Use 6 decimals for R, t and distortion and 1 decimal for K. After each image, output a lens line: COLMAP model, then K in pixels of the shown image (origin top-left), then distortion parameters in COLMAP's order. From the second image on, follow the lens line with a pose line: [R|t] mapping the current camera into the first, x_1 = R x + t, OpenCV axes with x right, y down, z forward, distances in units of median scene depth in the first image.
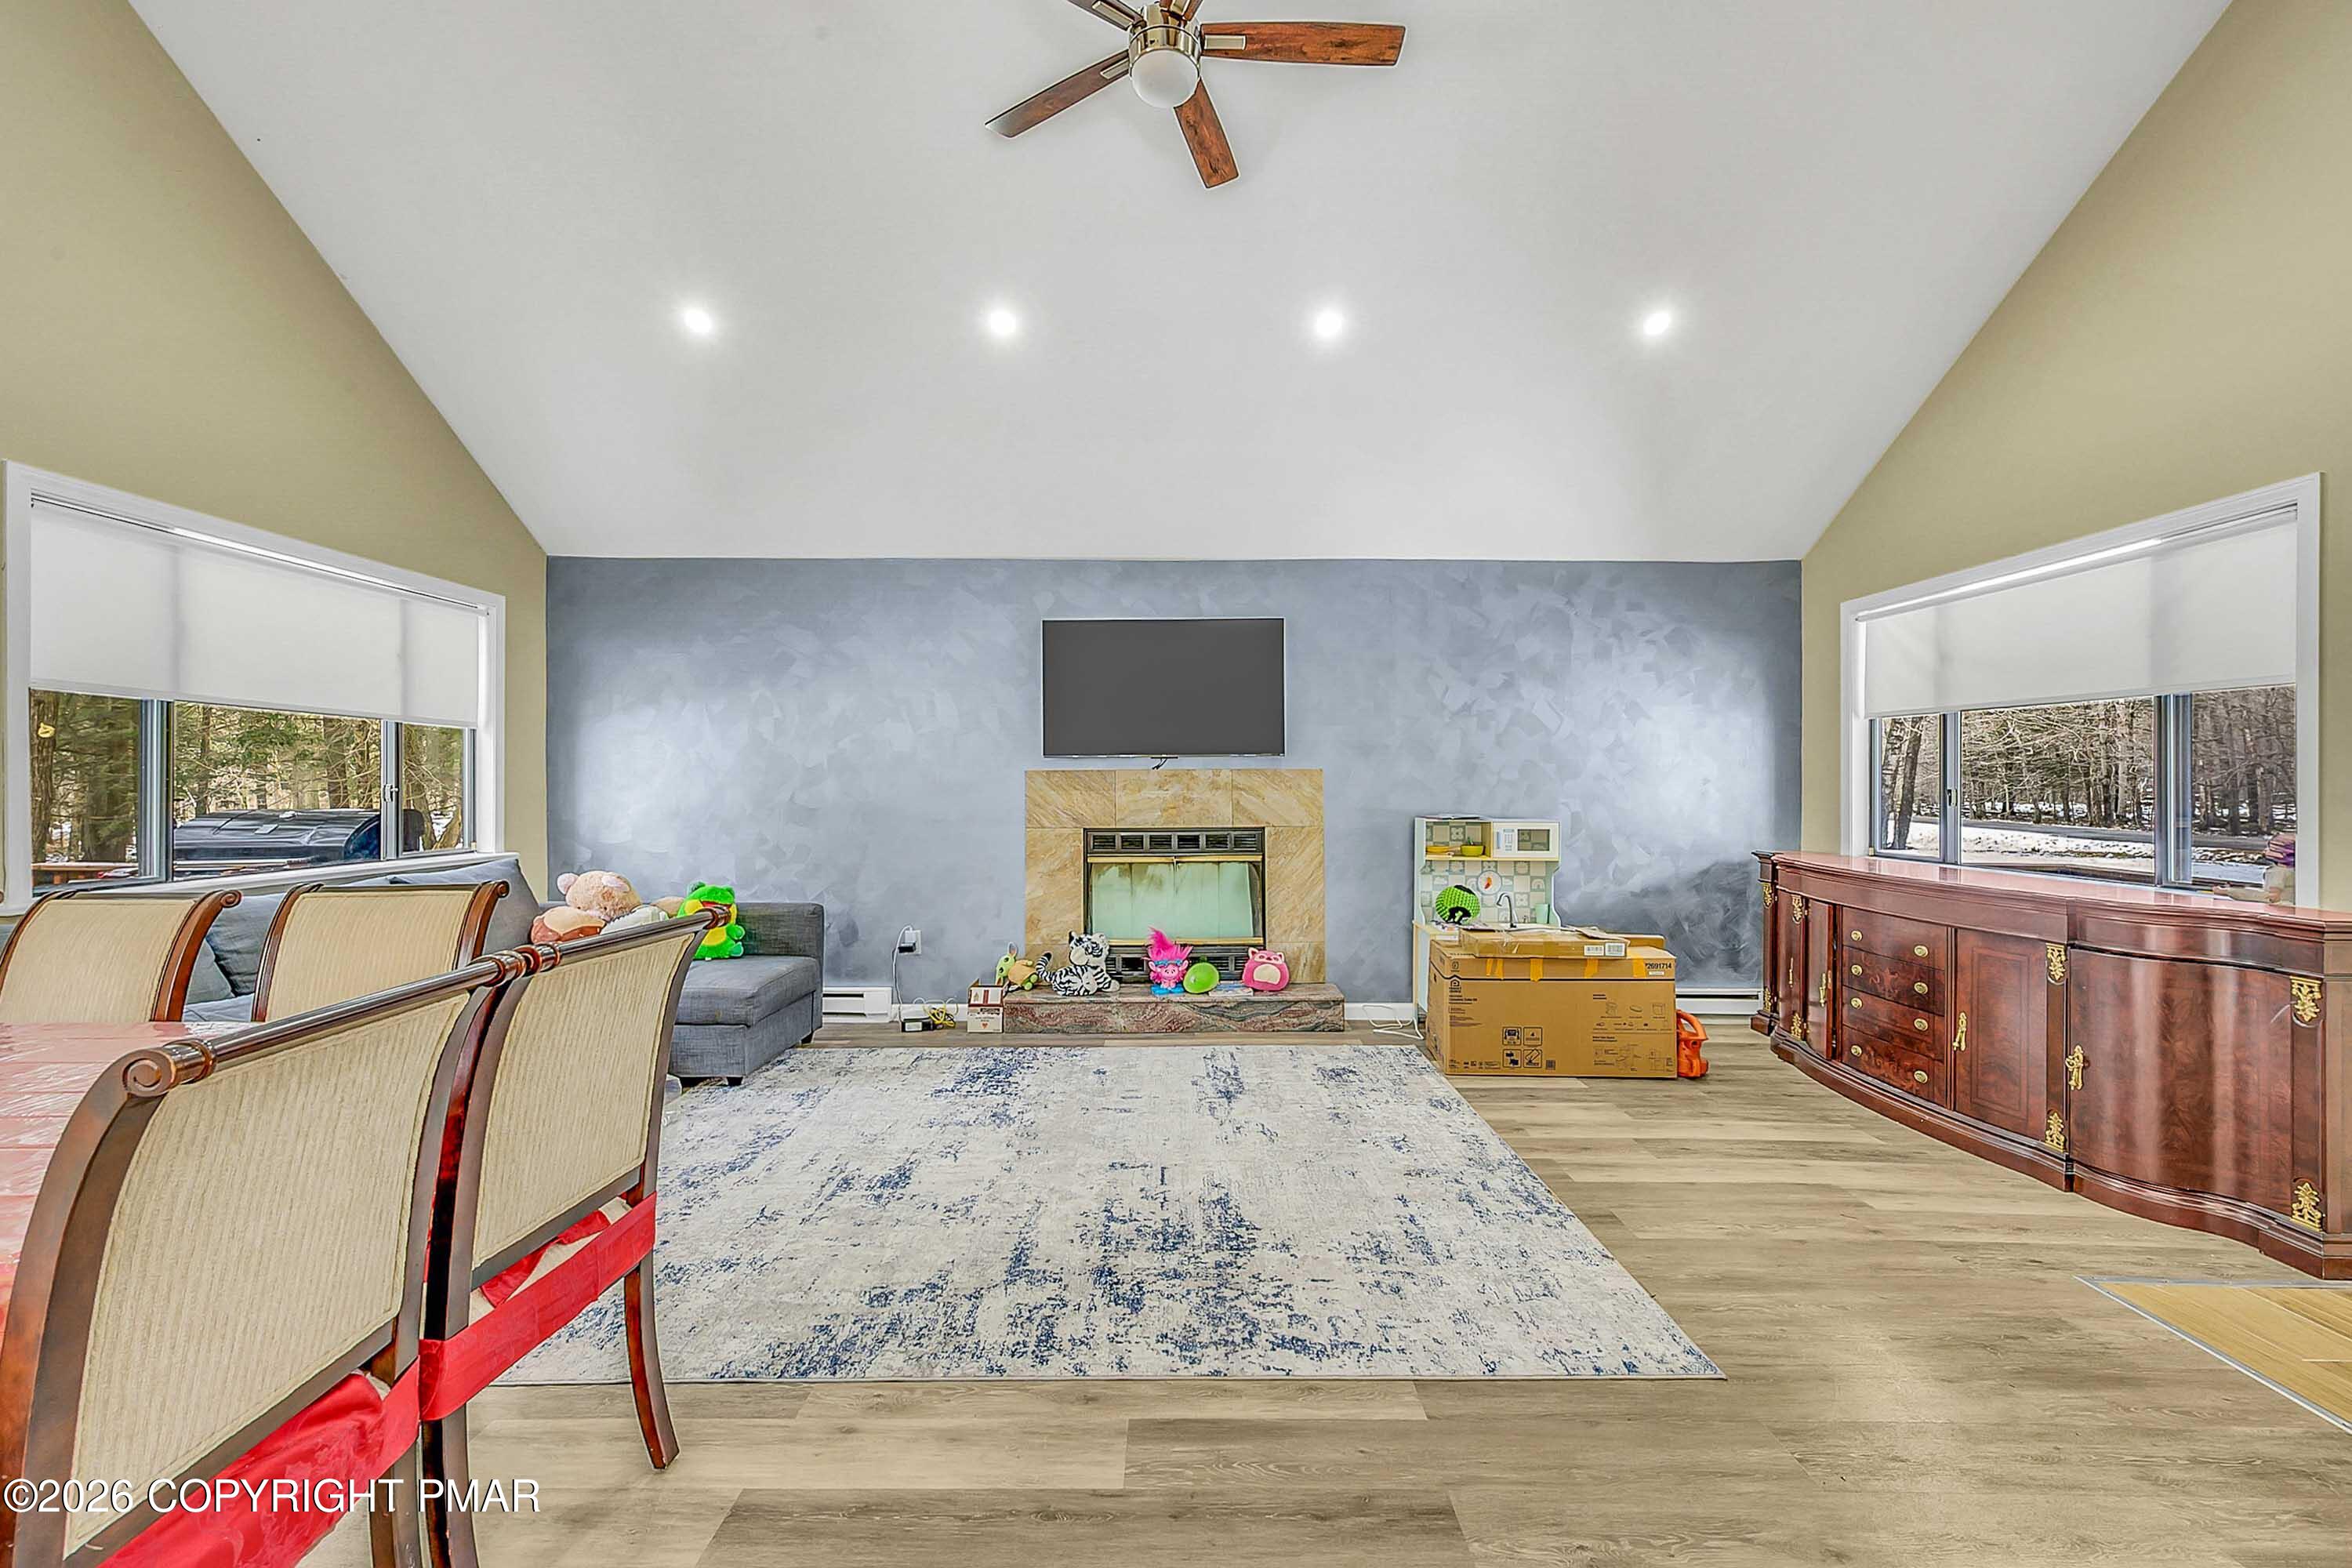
lens RADIAL K [[930.2, 0, 1176.0], [0, 930.2, 784.0], [0, 0, 1]] dist [0.001398, -0.000066]
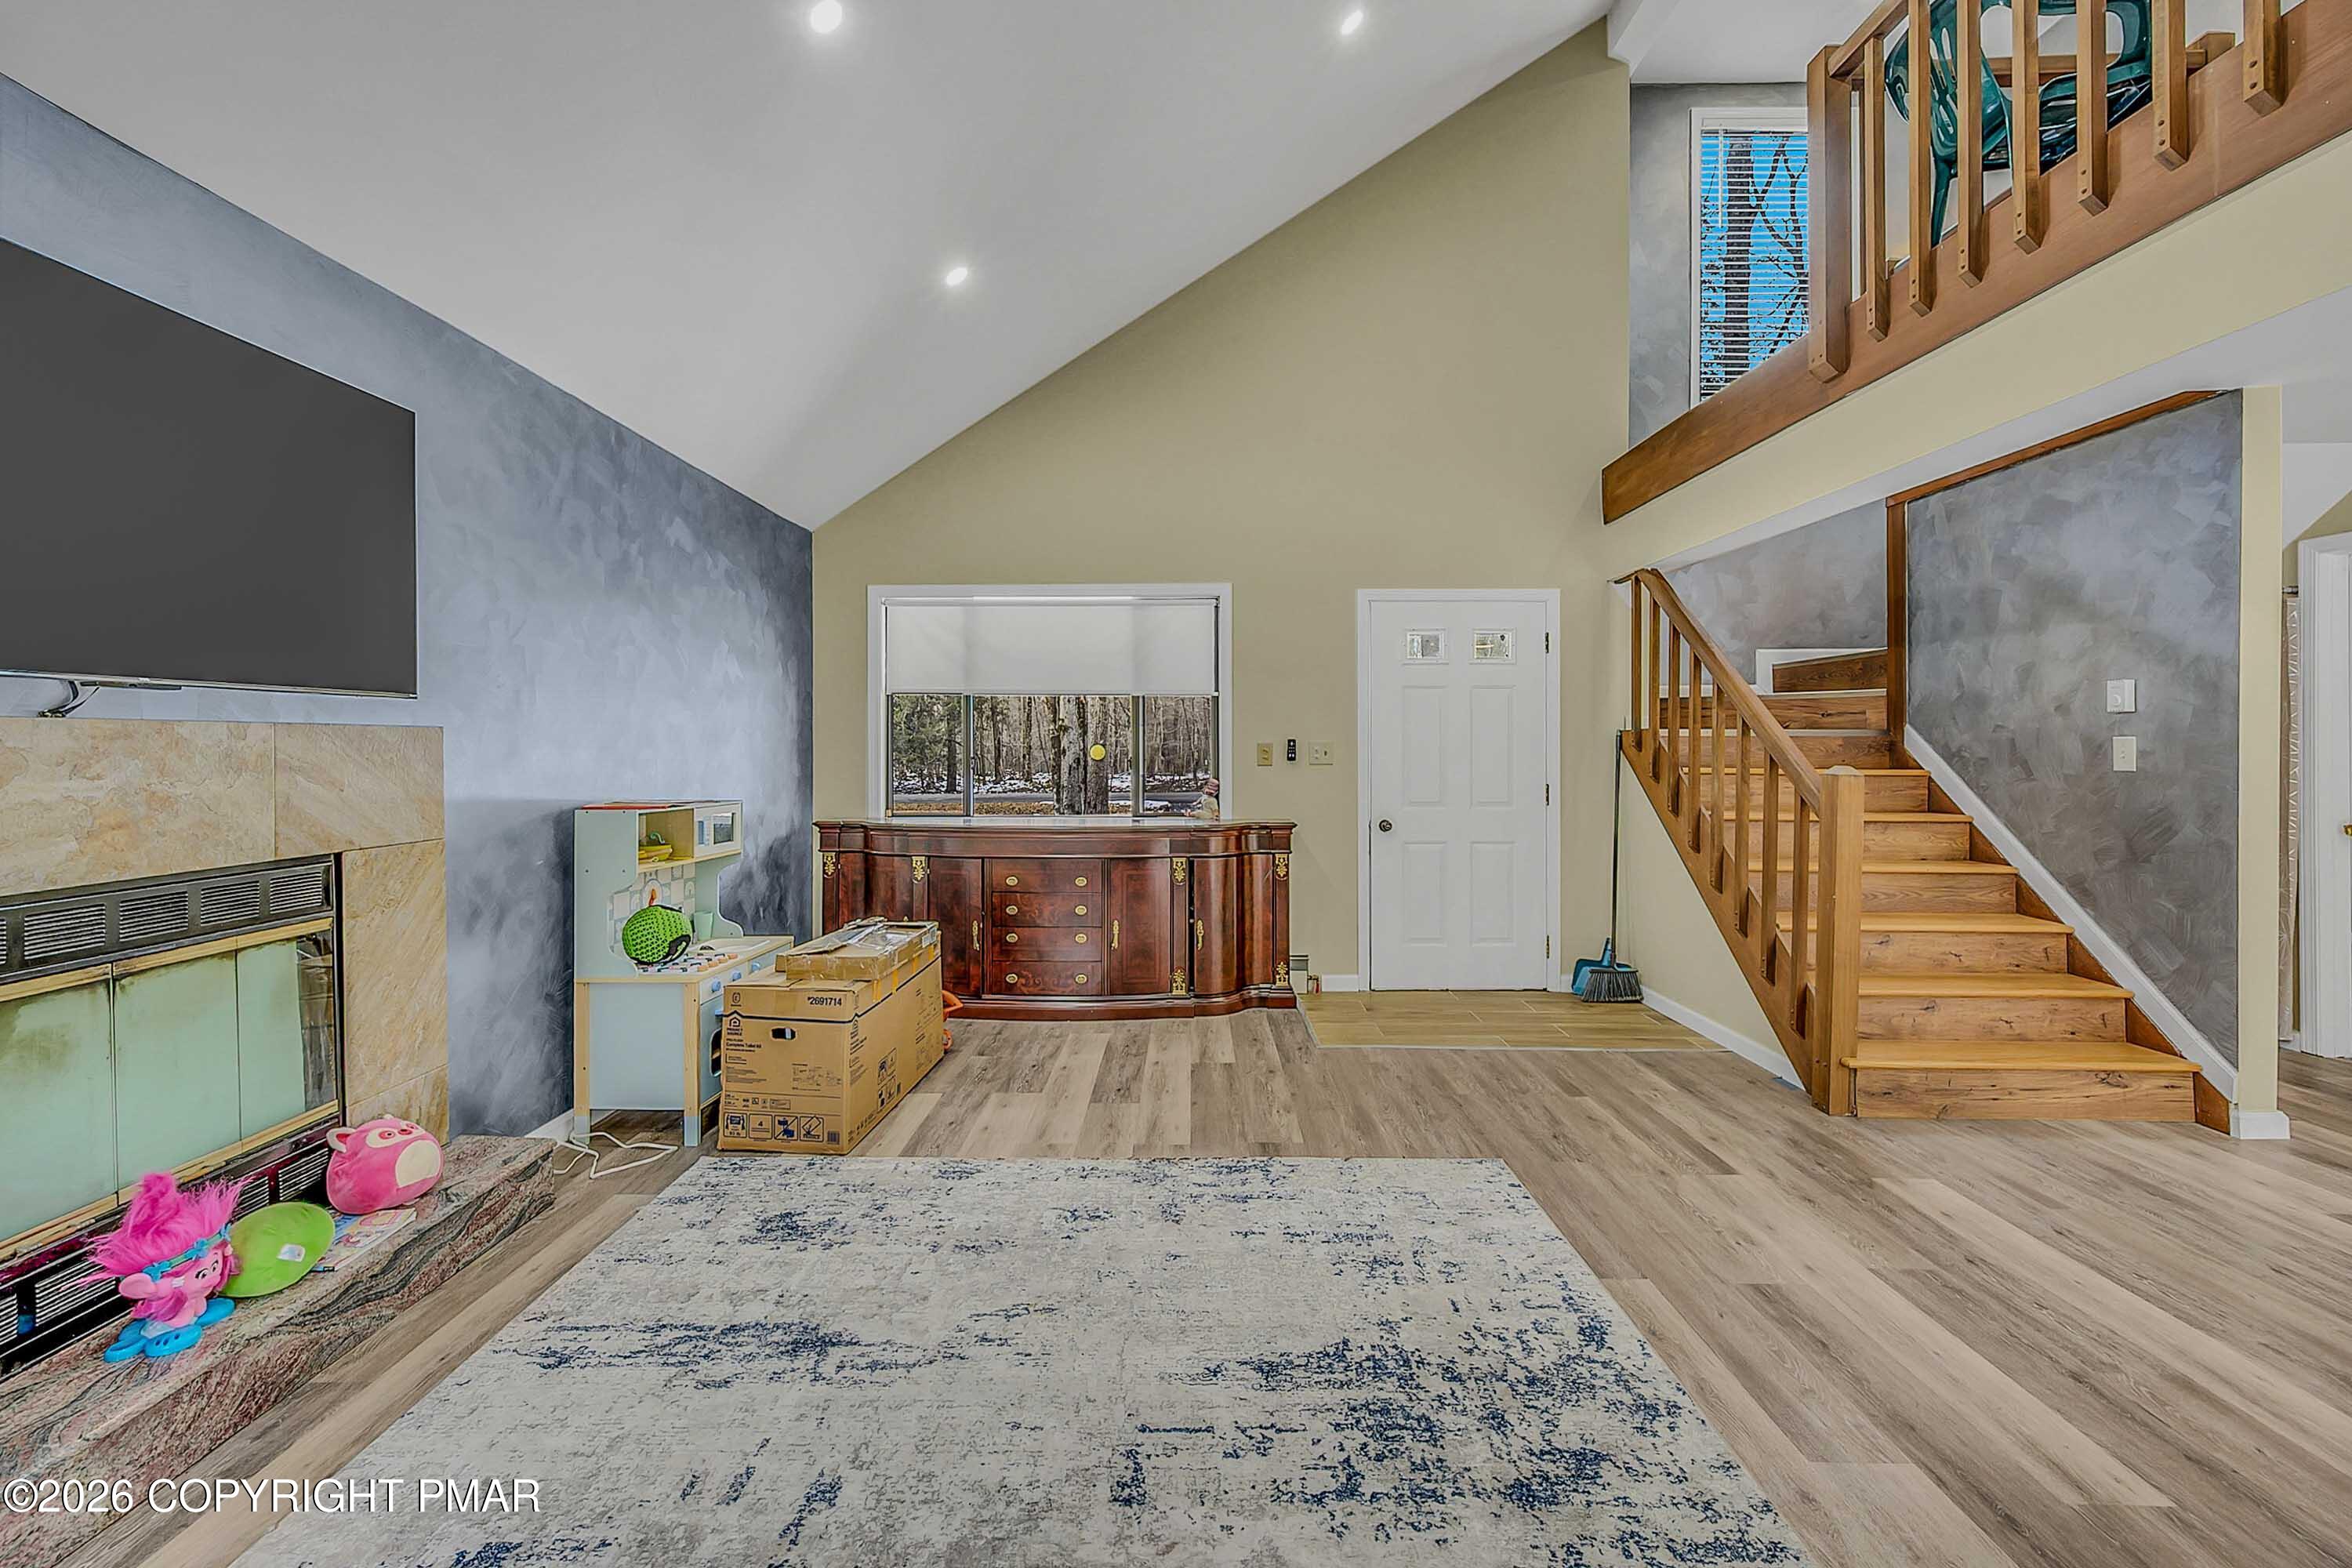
lens RADIAL K [[955.2, 0, 1177.9], [0, 955.2, 740.6], [0, 0, 1]] dist [0.003888, 0.000085]
pose [[0.017720, 0.008191, 0.999809, -0.625929], [0.002144, 0.999964, -0.008230, -0.005975], [-0.999841, 0.002290, 0.017702, 1.001964]]
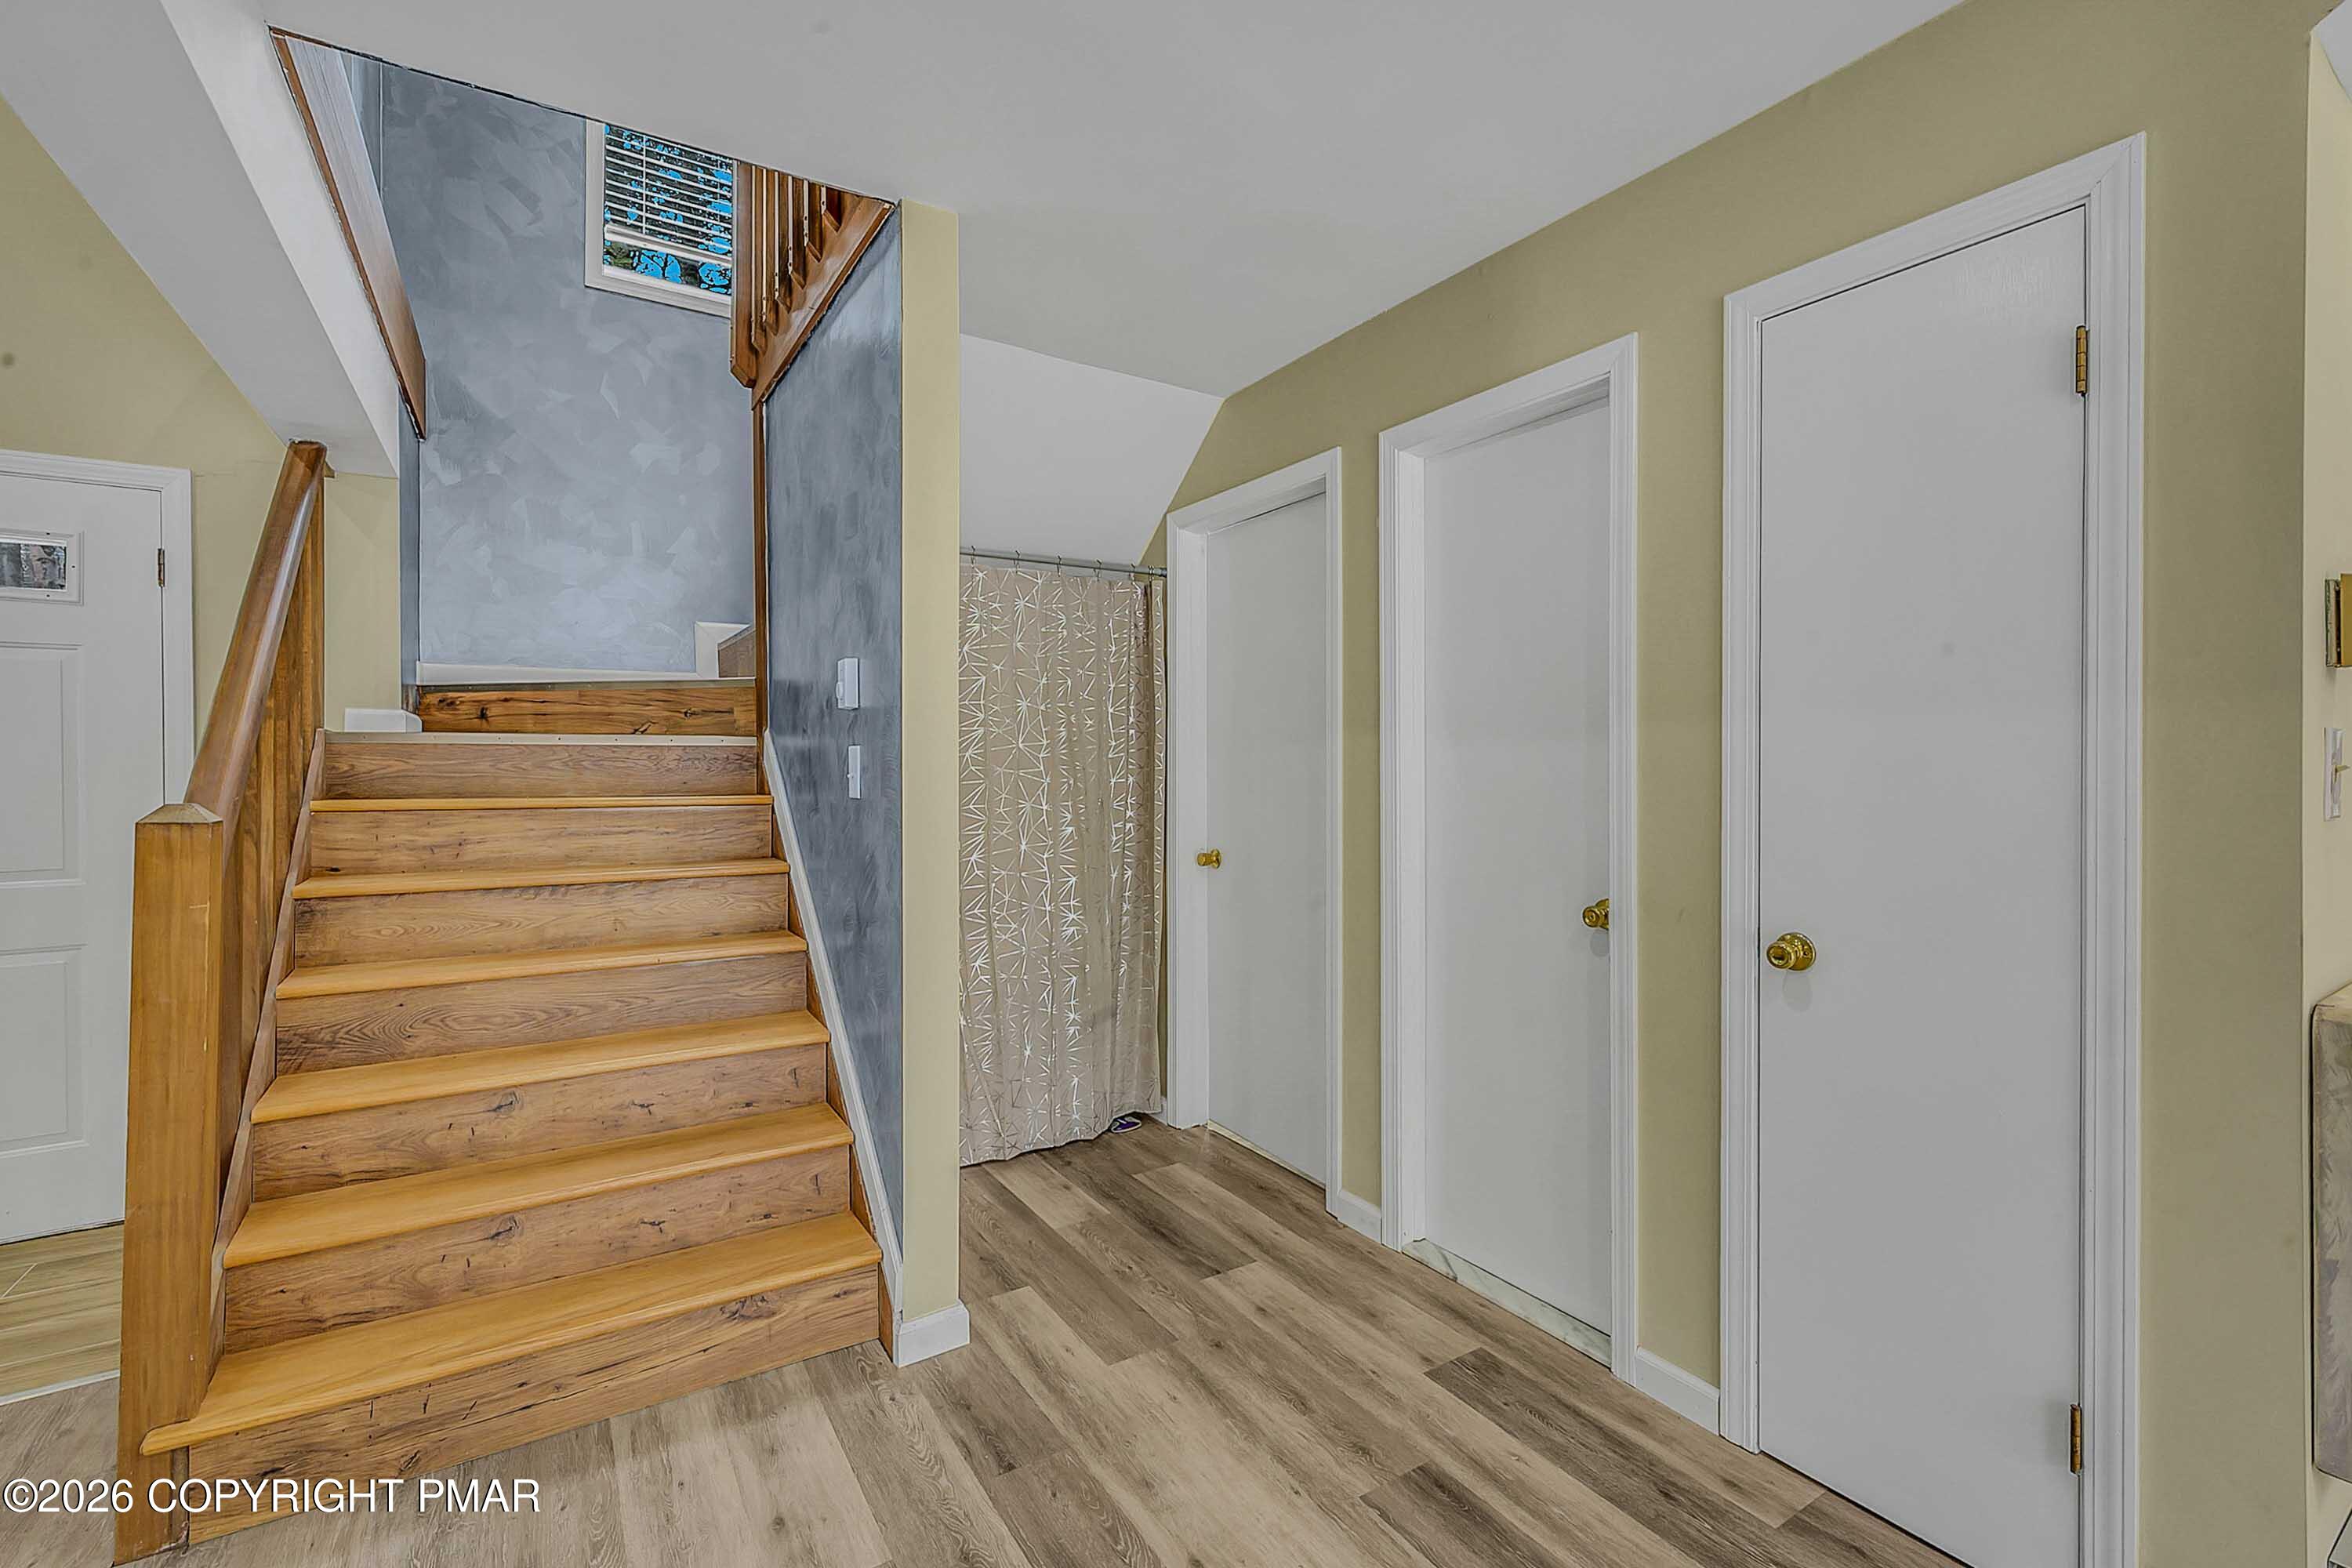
lens RADIAL K [[1003.1, 0, 1206.0], [0, 1003.1, 773.7], [0, 0, 1]] dist [-0.000382, -0.000318]
pose [[-0.550163, -0.007645, 0.835022, -0.251639], [0.004082, 0.999922, 0.011844, -0.004089], [-0.835047, 0.009924, -0.550089, 0.047515]]
